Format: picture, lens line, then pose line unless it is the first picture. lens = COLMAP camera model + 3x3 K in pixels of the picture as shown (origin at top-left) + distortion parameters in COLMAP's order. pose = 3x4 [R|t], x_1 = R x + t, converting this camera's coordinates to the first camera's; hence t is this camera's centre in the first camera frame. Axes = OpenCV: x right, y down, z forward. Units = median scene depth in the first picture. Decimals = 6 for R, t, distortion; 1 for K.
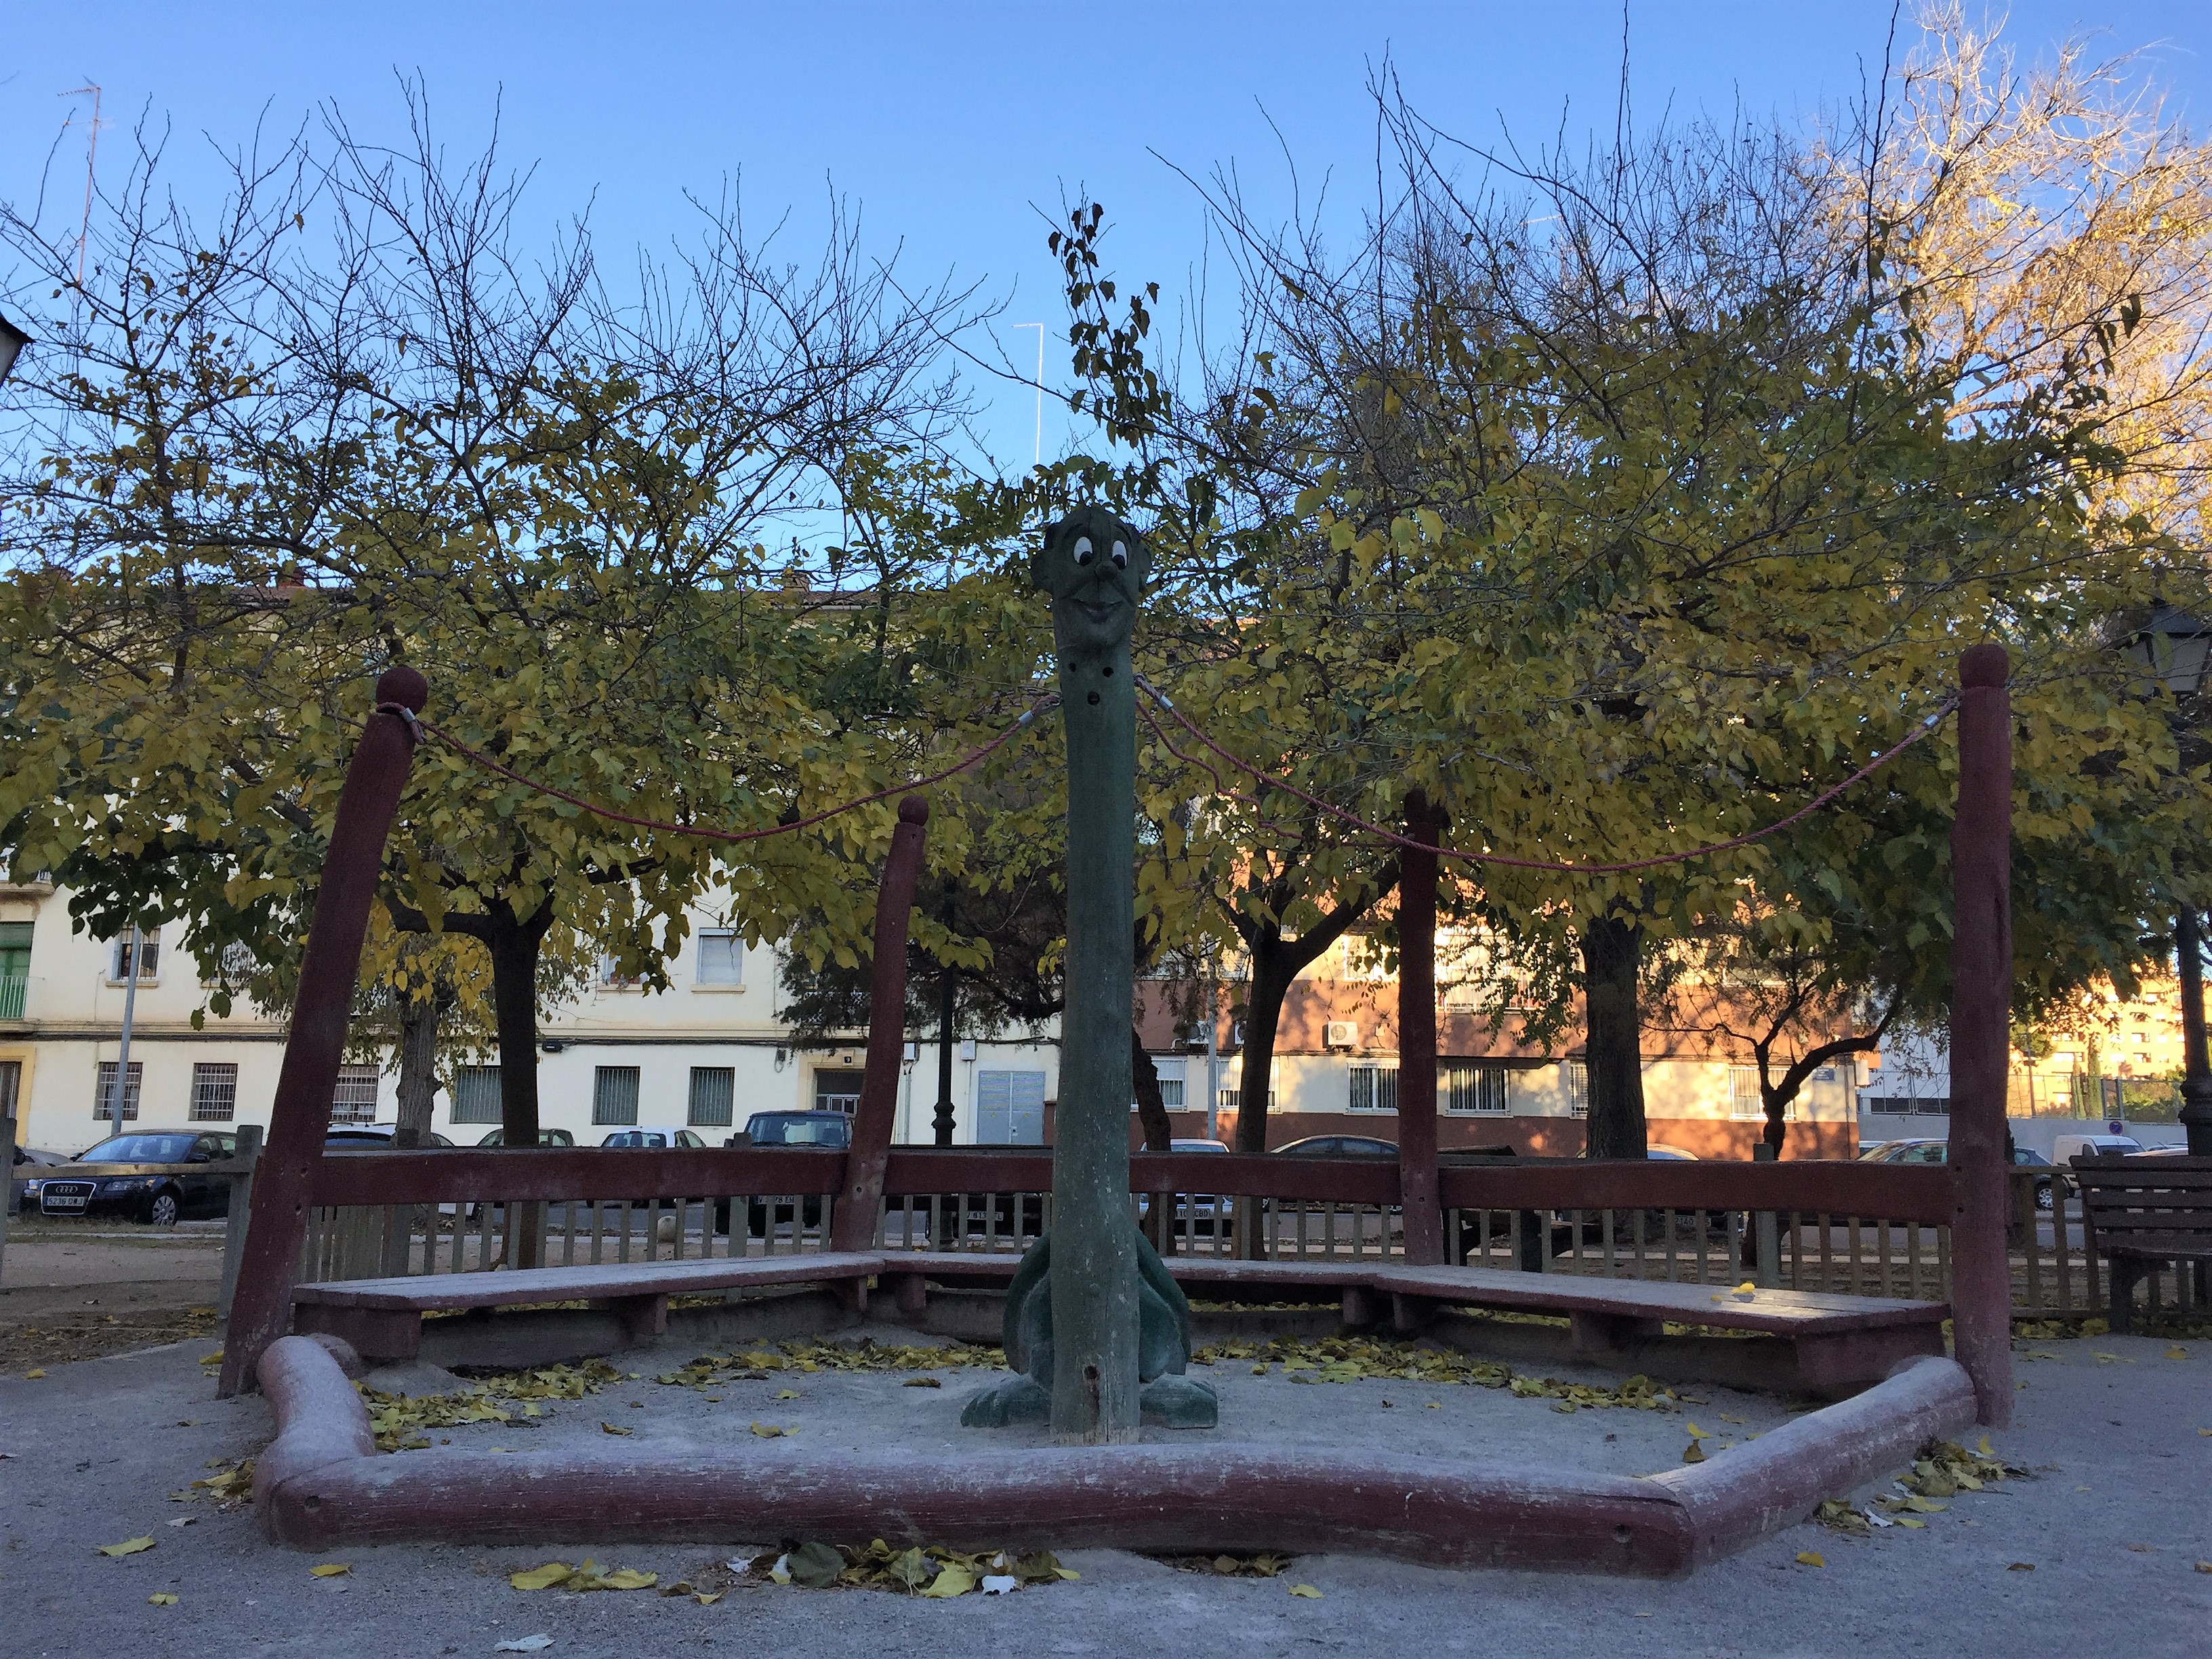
lens RADIAL K [[1859.7, 0, 1106.0], [0, 1859.7, 829.5], [0, 0, 1]] dist [0.033435, -0.008188]
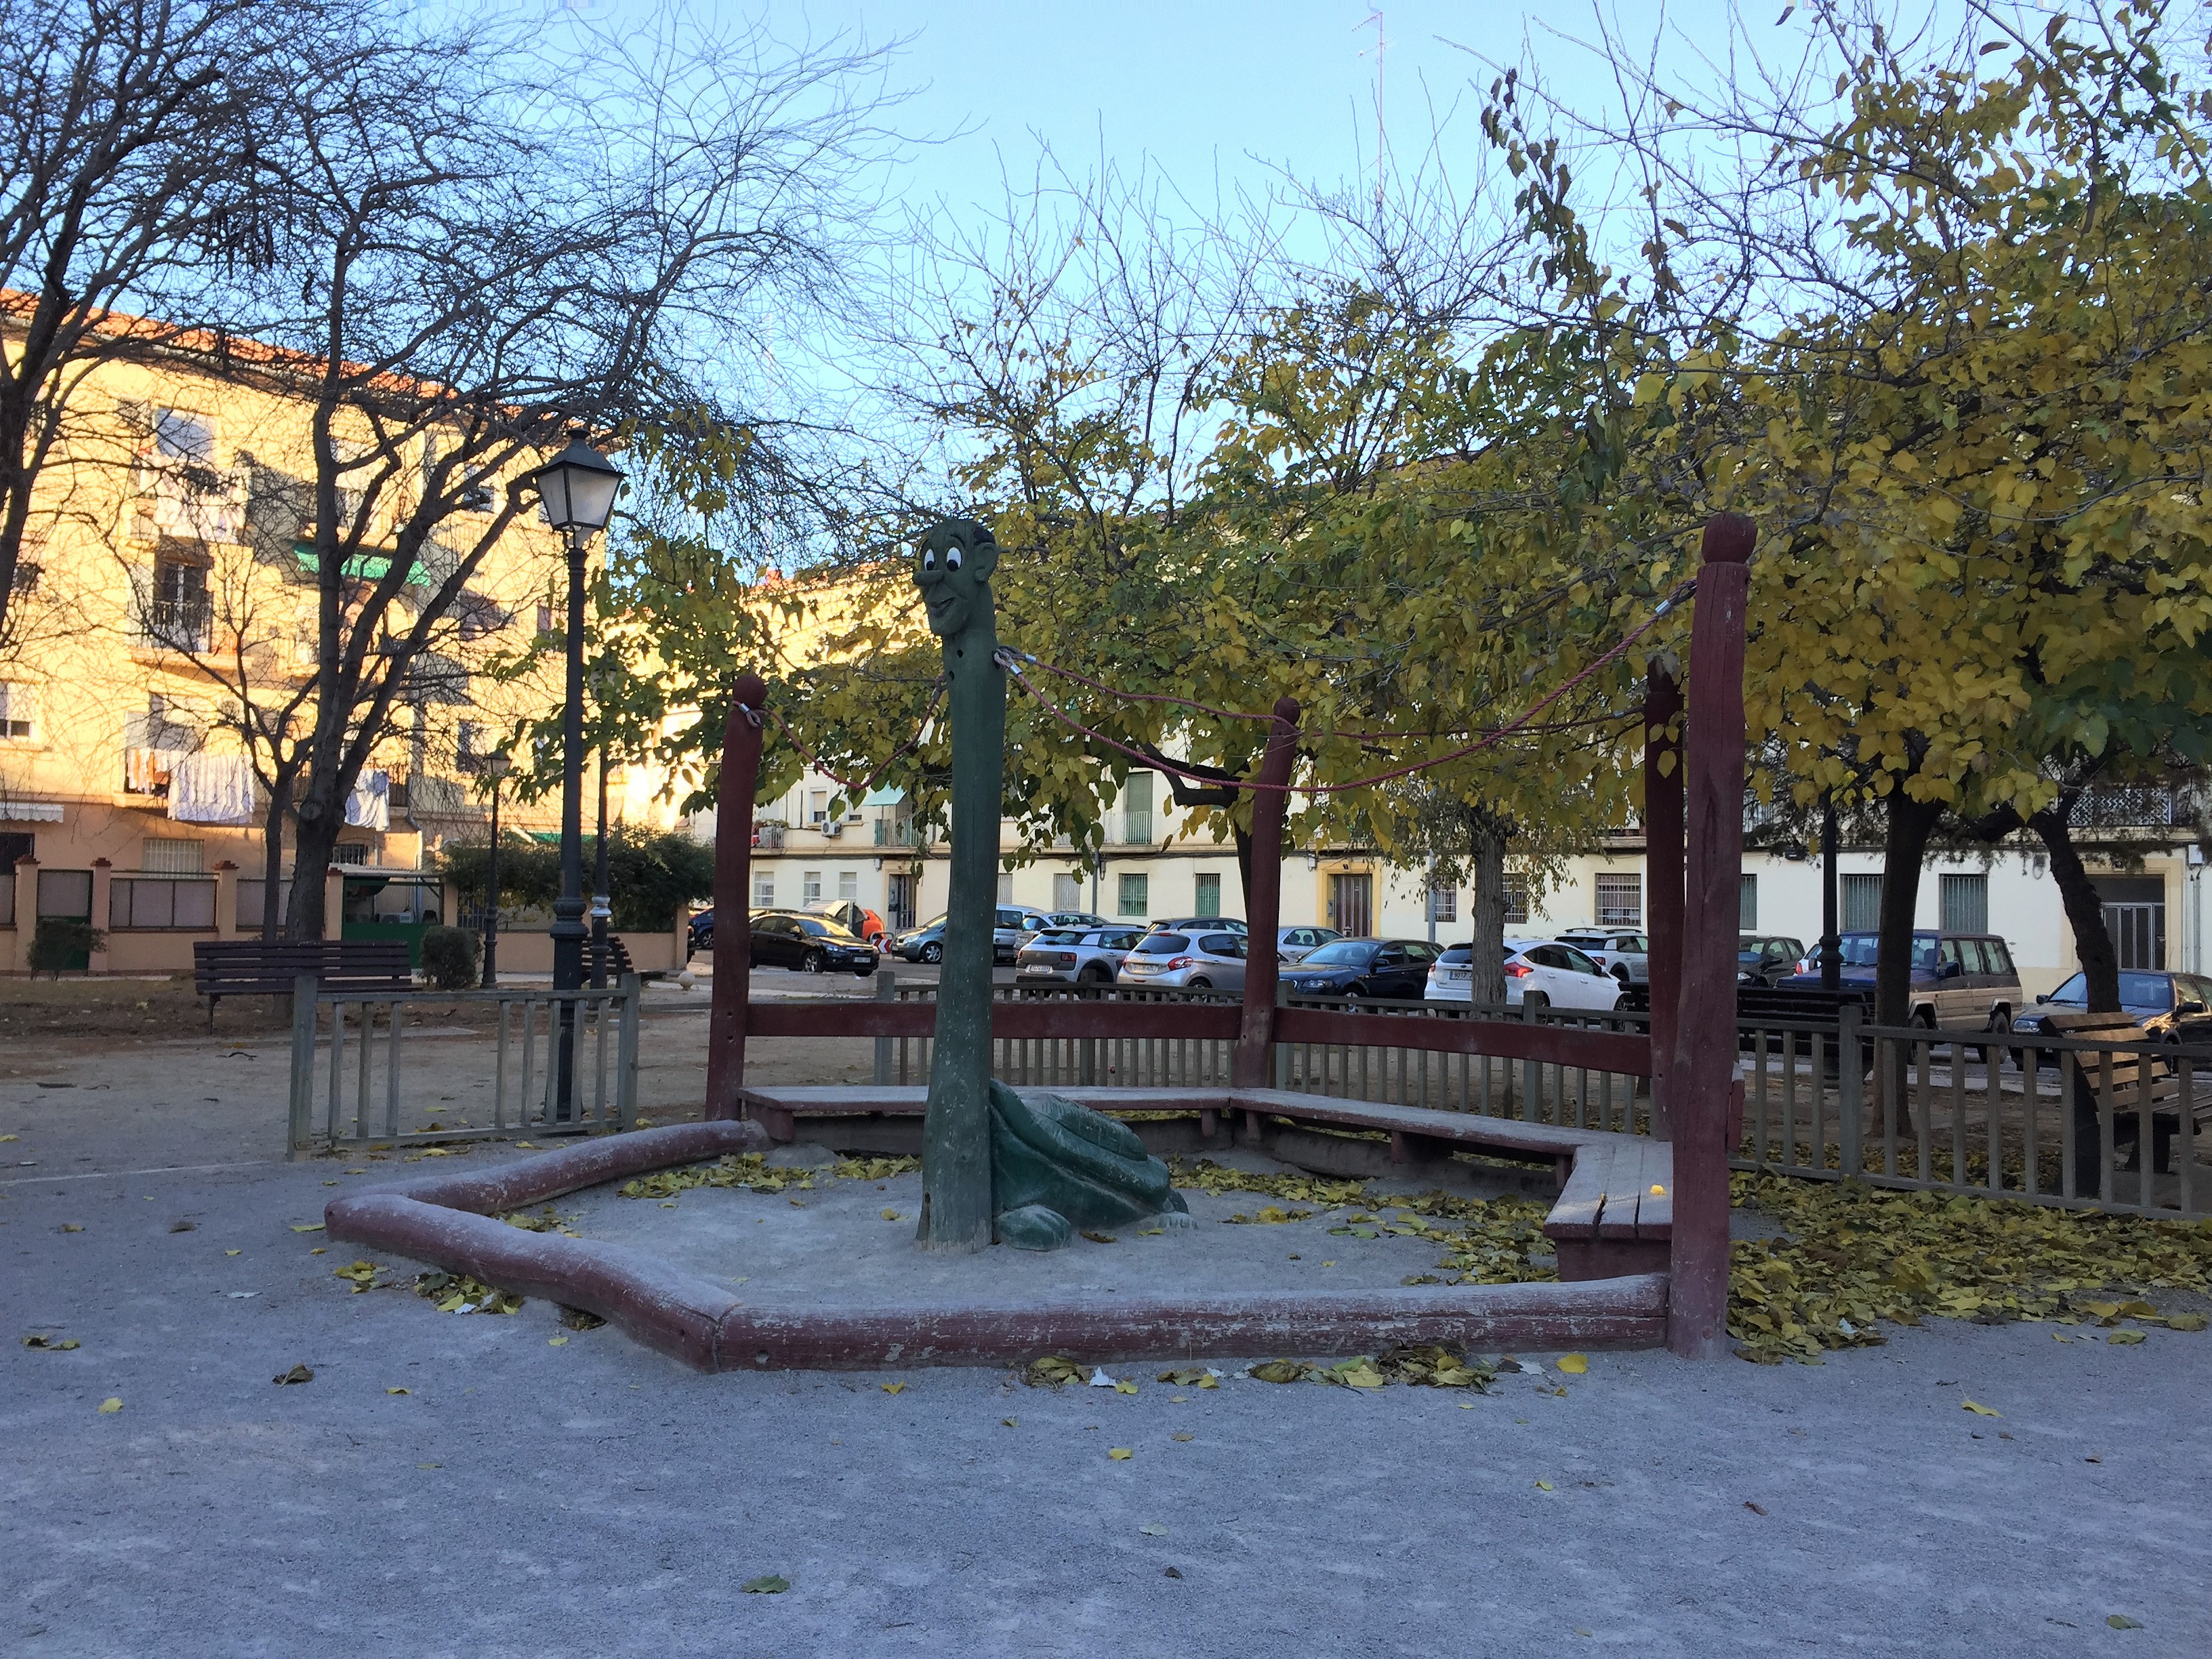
lens RADIAL K [[1859.7, 0, 1106.0], [0, 1859.7, 829.5], [0, 0, 1]] dist [0.033435, -0.008188]
pose [[0.756794, -0.026535, -0.653114, 0.497252], [0.092023, 0.993550, 0.066264, 0.005428], [0.647143, -0.110250, 0.754354, -0.012064]]
